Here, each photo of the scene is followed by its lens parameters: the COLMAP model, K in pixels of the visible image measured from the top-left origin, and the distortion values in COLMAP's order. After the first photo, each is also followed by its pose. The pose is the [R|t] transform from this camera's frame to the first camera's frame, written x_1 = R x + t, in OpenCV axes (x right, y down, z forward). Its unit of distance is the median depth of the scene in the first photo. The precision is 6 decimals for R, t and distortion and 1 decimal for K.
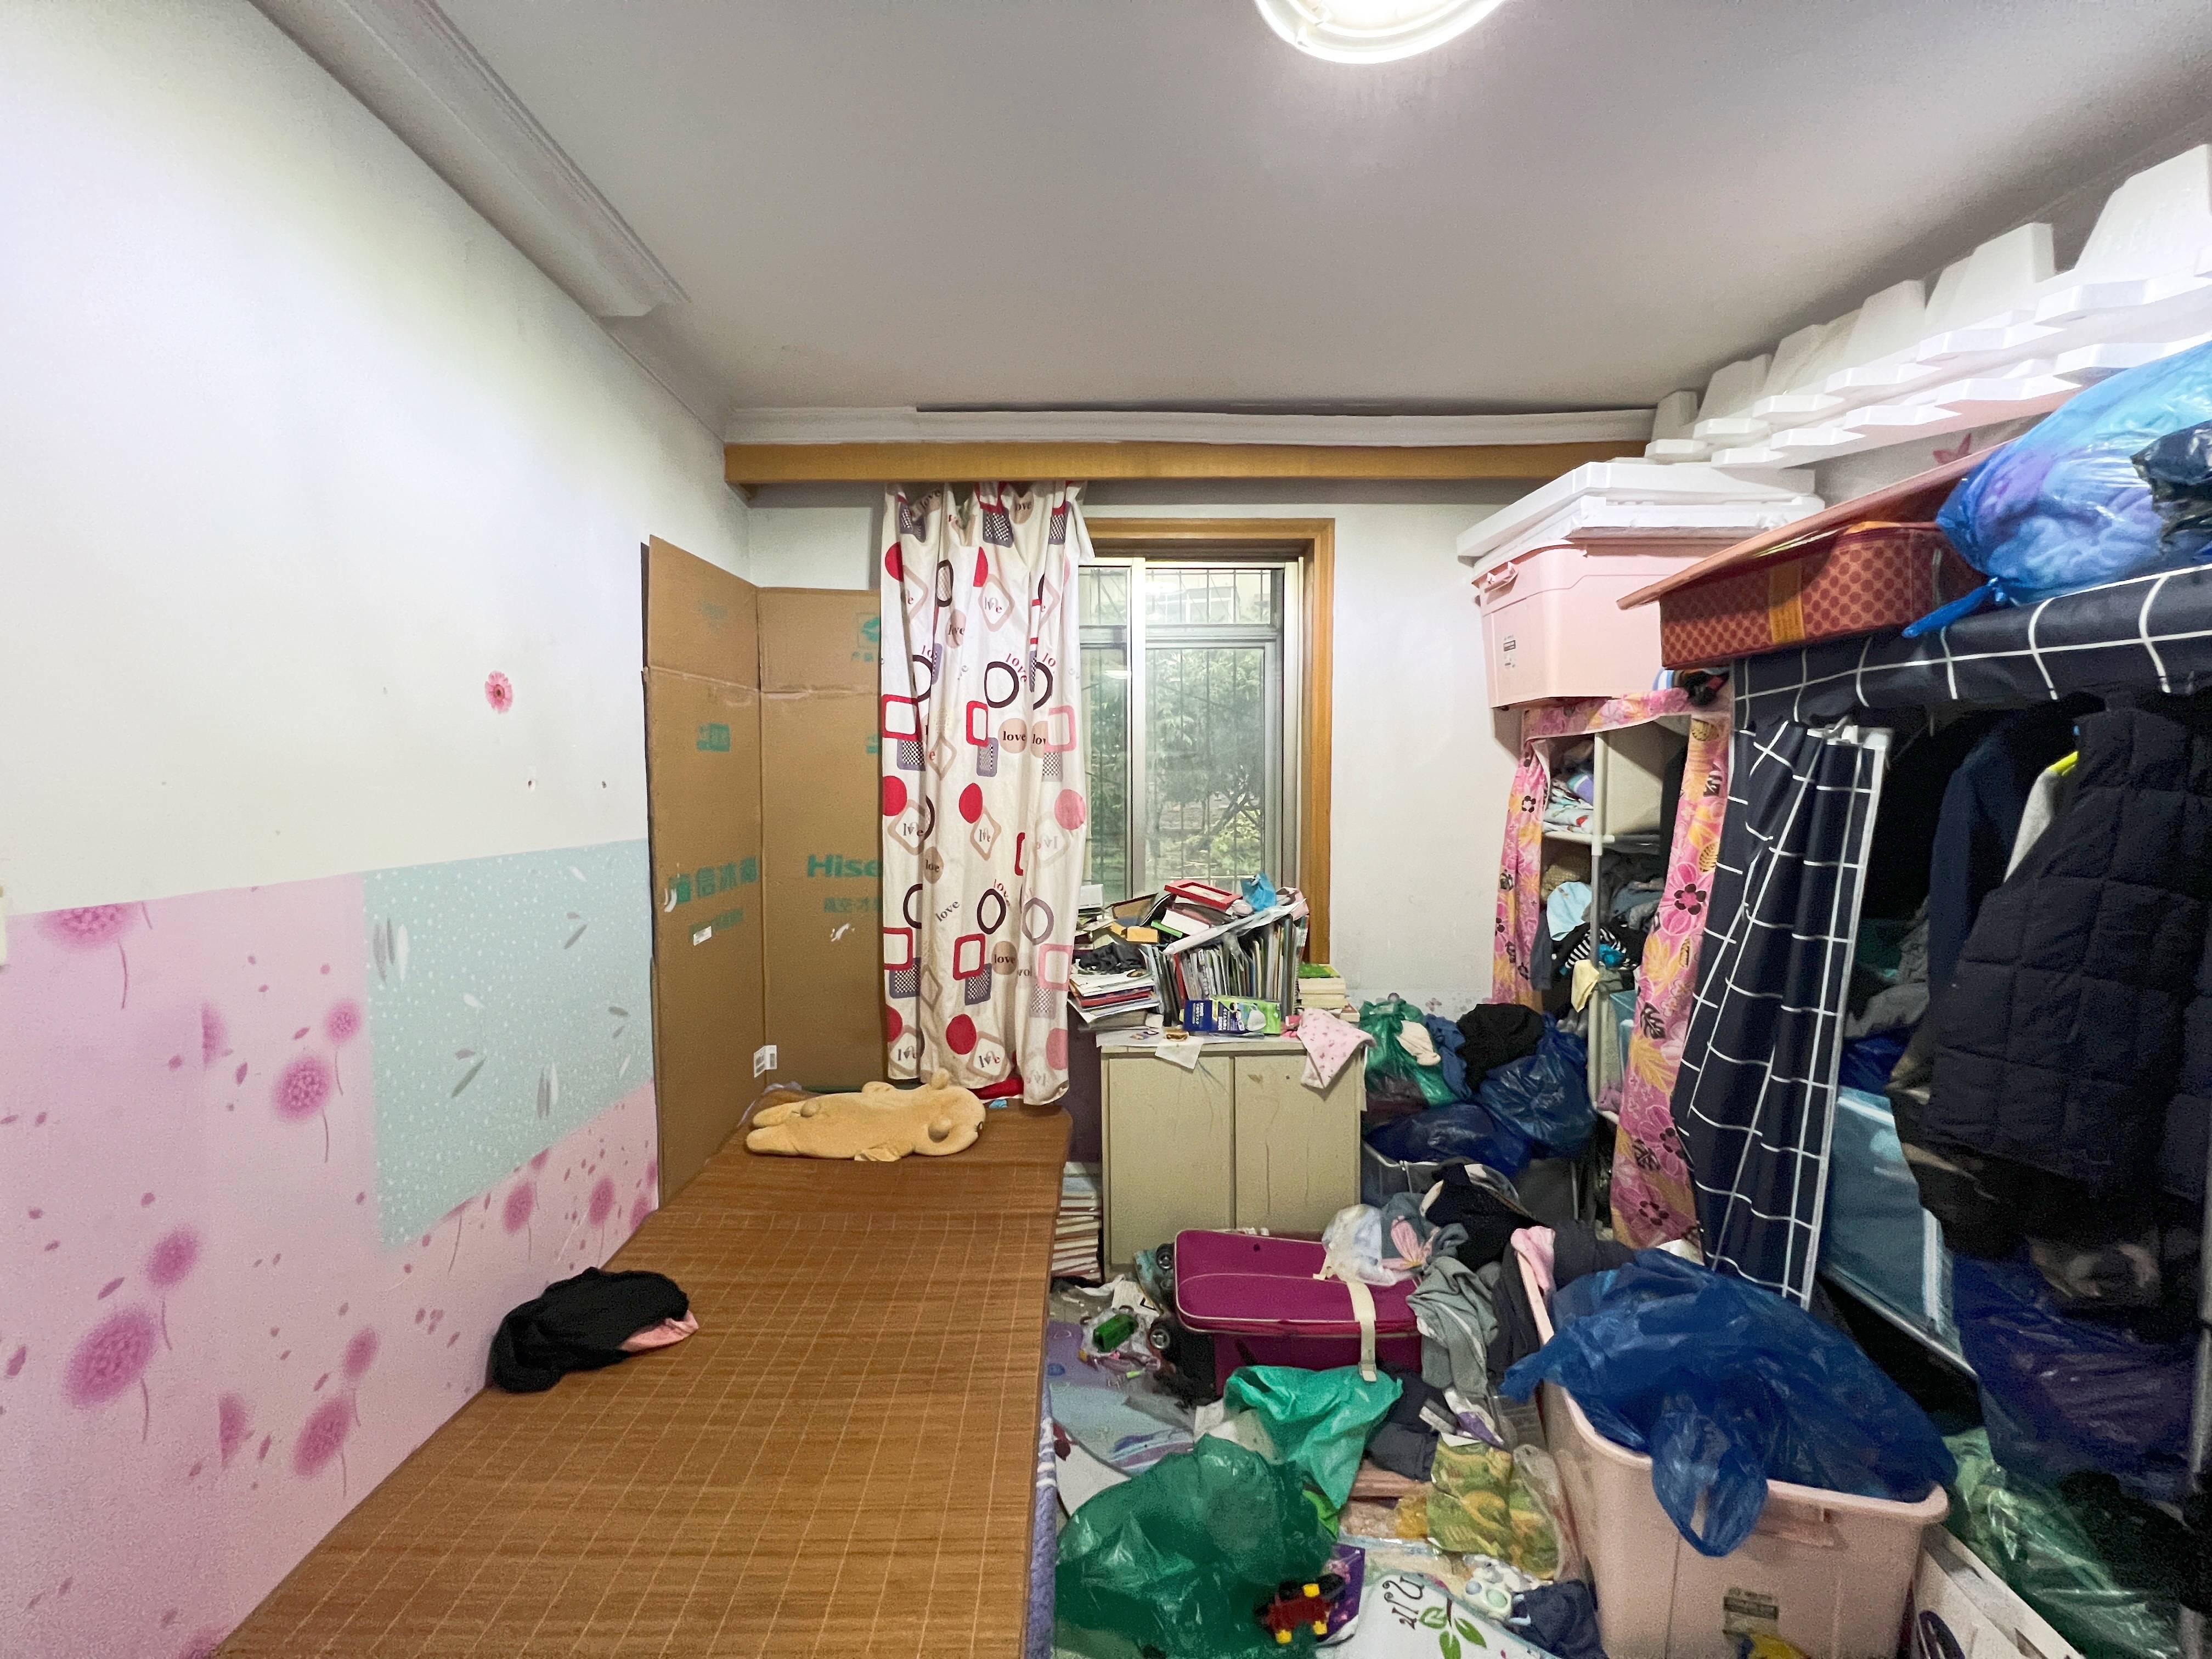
lens RADIAL K [[880.9, 0, 1102.8], [0, 880.9, 823.6], [0, 0, 1]] dist [-0.000970, -0.000080]
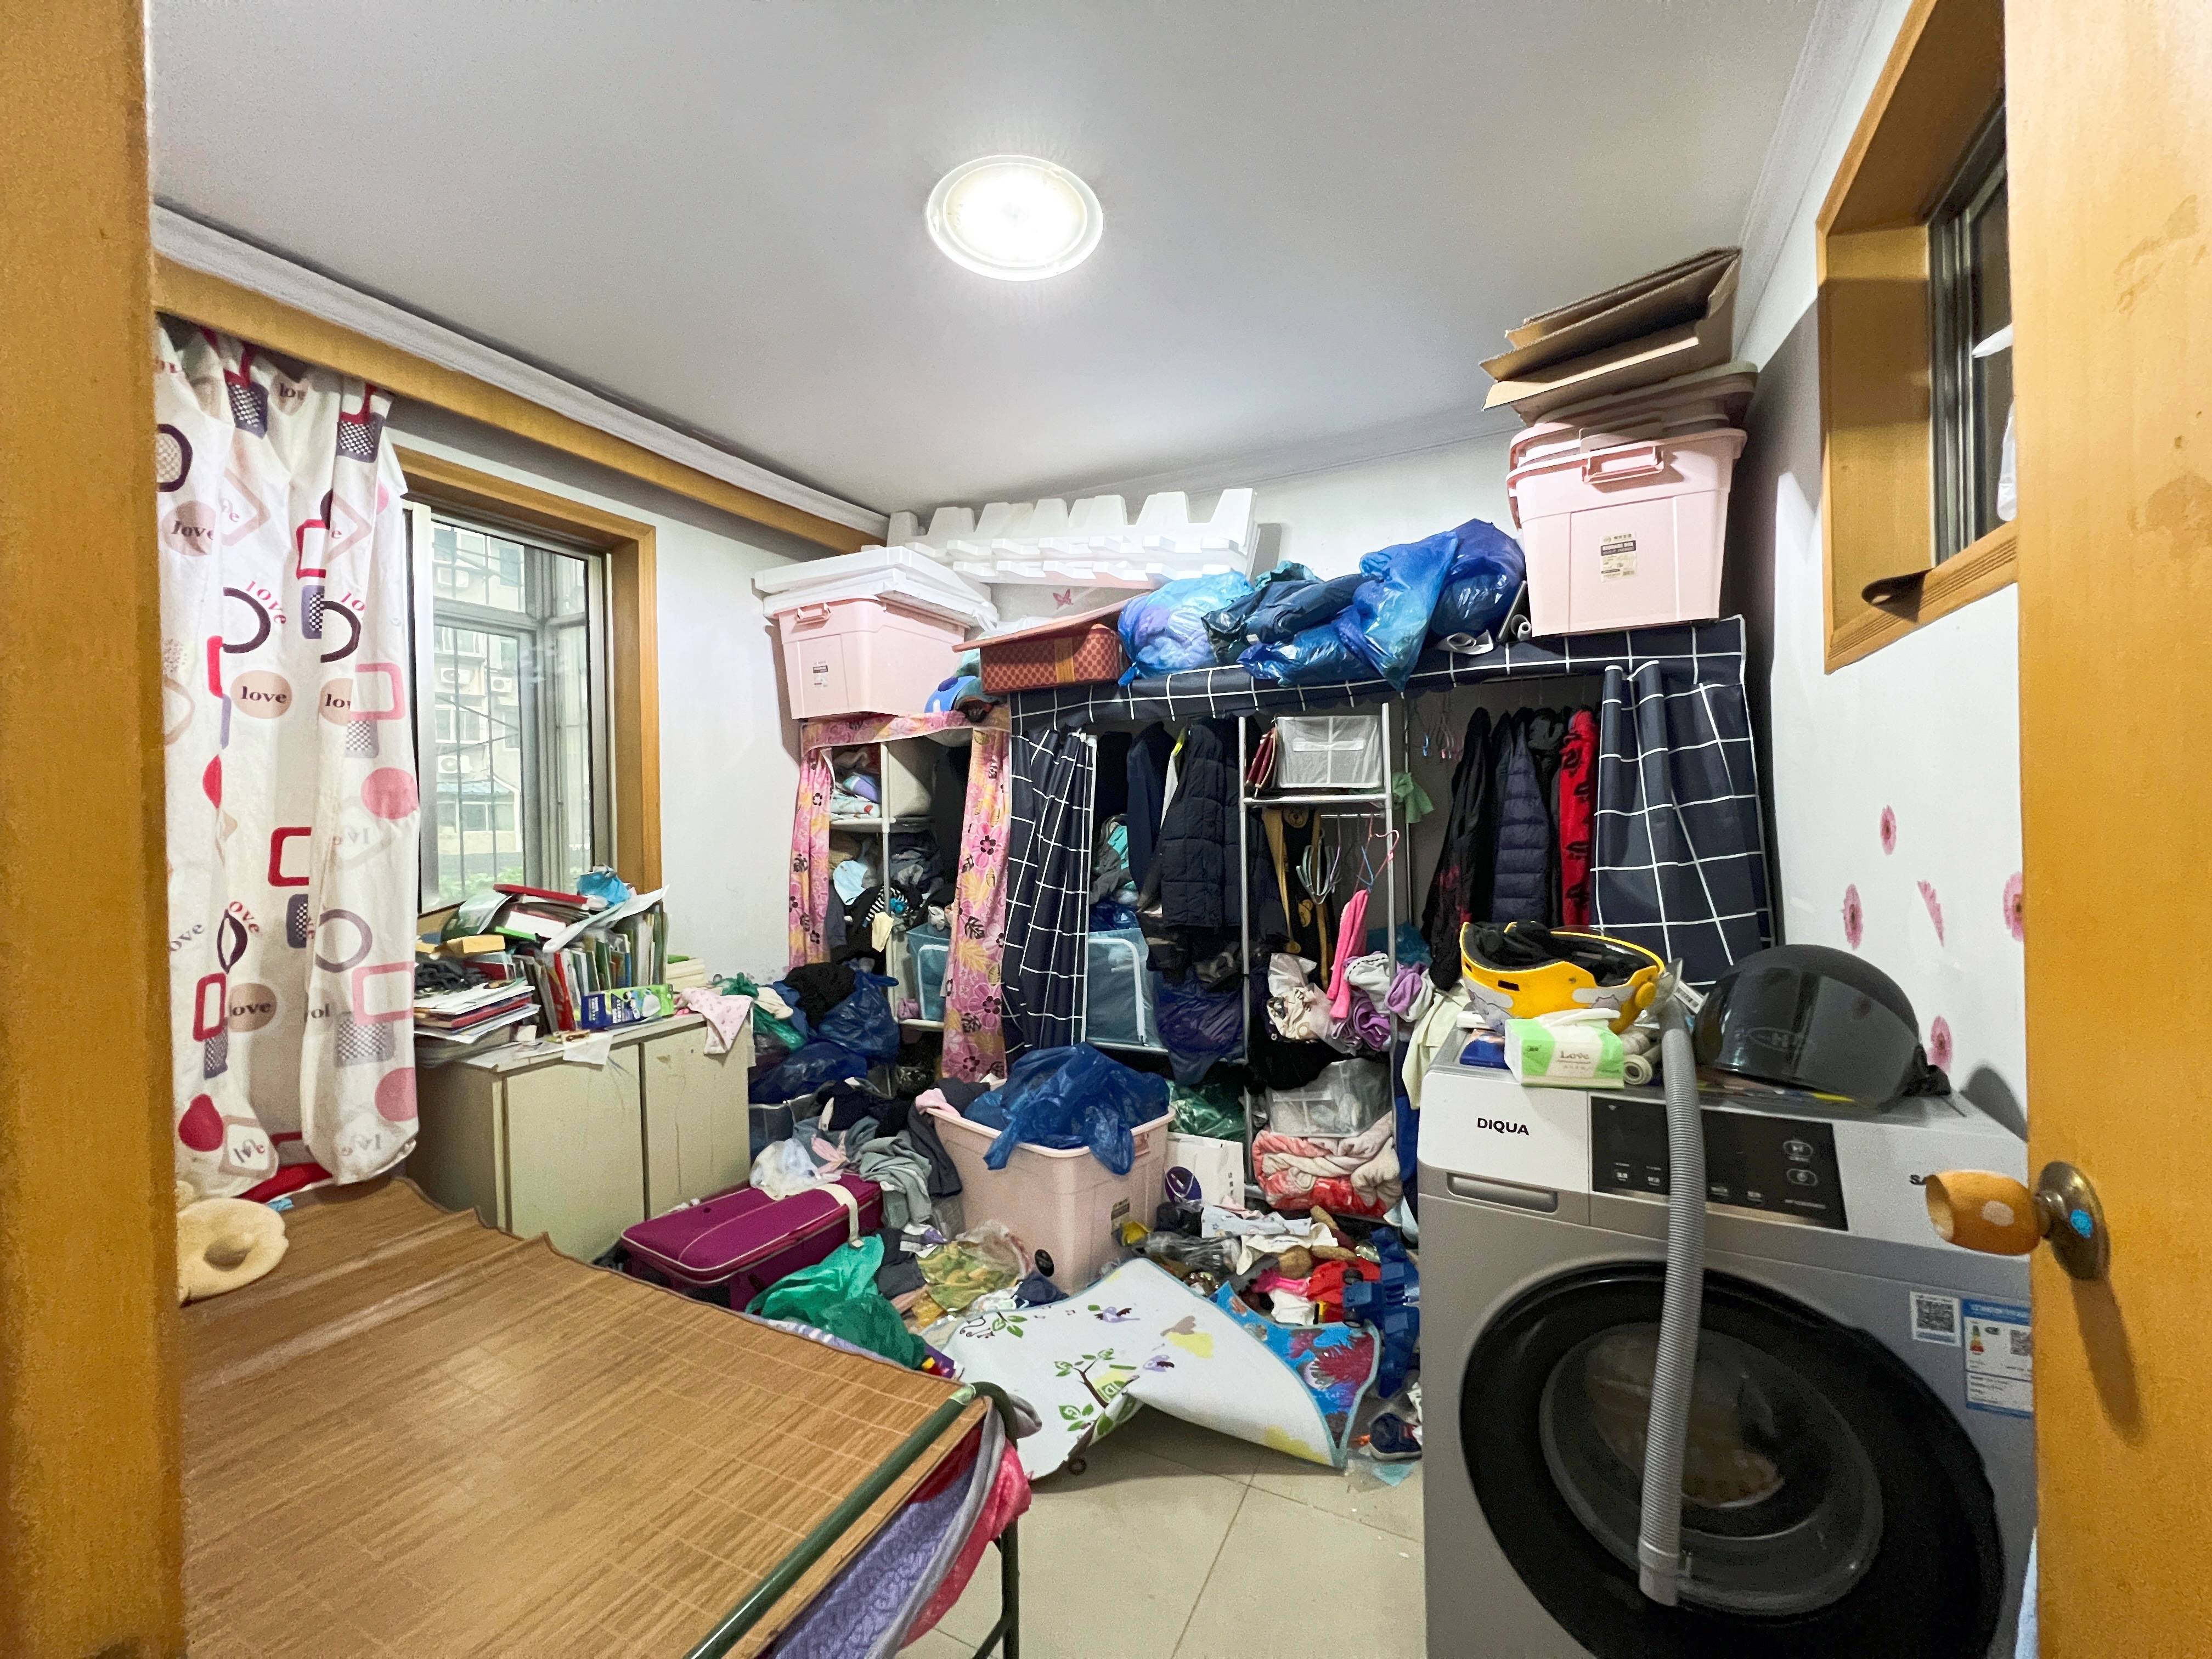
lens RADIAL K [[880.9, 0, 1102.8], [0, 880.9, 823.6], [0, 0, 1]] dist [-0.000970, -0.000080]
pose [[0.478365, -0.006638, 0.878136, -0.470713], [0.066329, 0.997388, -0.028593, 0.084073], [-0.875652, 0.071924, 0.477556, 0.064714]]
